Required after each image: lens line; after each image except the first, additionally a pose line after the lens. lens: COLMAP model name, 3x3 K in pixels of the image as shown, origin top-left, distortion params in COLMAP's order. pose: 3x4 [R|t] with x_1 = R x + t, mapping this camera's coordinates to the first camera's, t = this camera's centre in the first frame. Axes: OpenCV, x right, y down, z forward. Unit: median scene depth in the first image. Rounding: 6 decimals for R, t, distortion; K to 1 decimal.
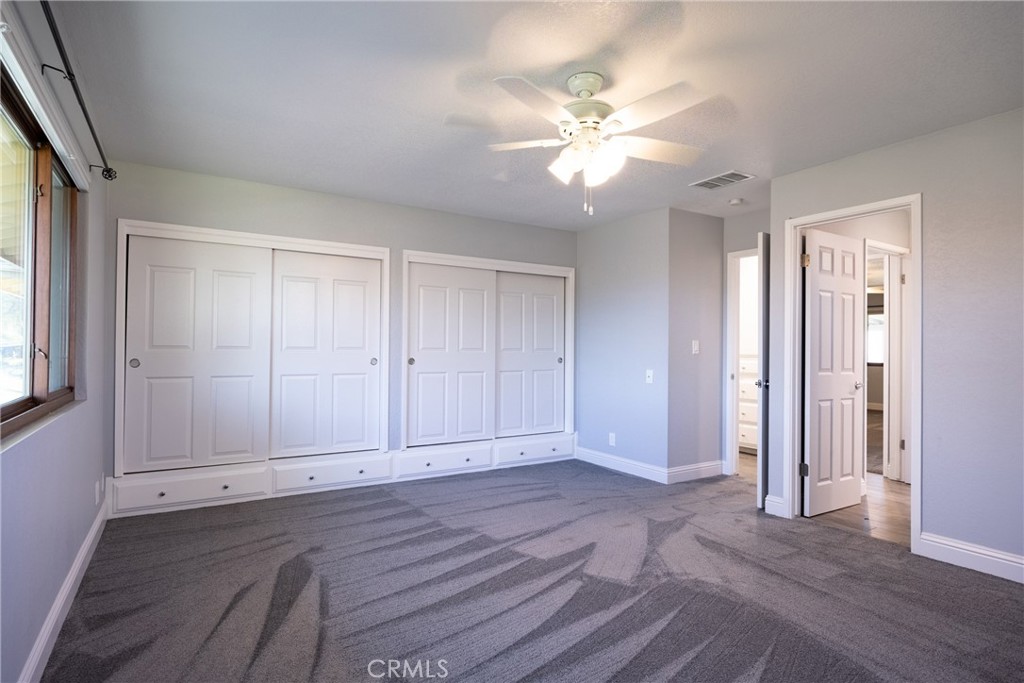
lens RADIAL K [[542.7, 0, 515.2], [0, 542.7, 342.6], [0, 0, 1]] dist [-0.011278, 0.001043]
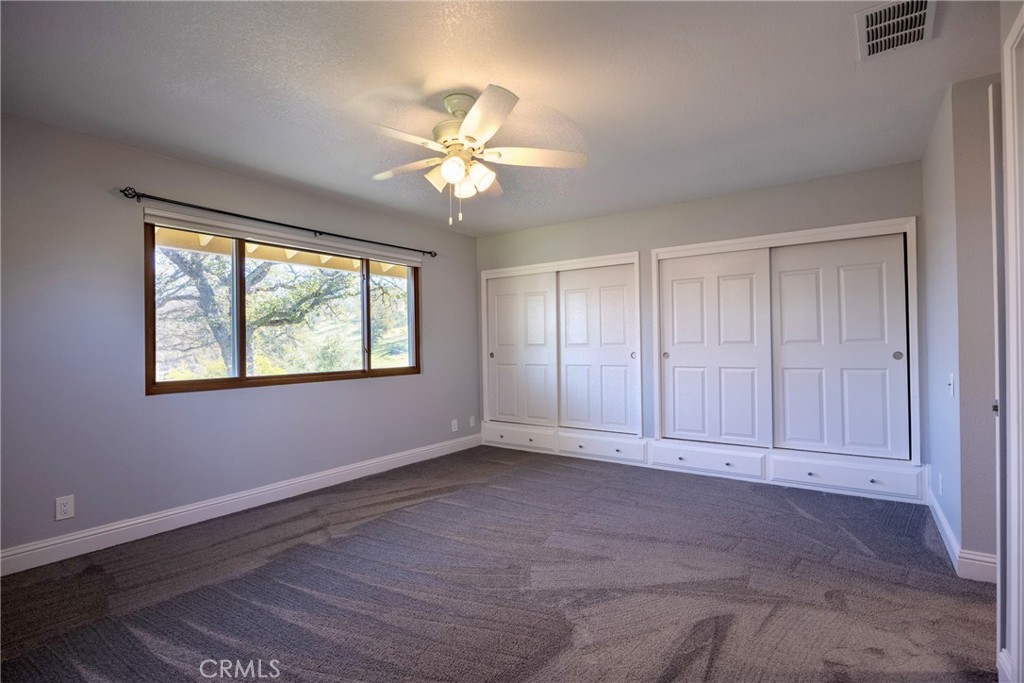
lens RADIAL K [[494.0, 0, 501.6], [0, 494.0, 342.4], [0, 0, 1]] dist [-0.013218, -0.000068]
pose [[0.362673, -0.016960, -0.931762, 0.590513], [0.027635, 0.999590, -0.007438, 0.008682], [0.931507, -0.023052, 0.362993, 0.380943]]
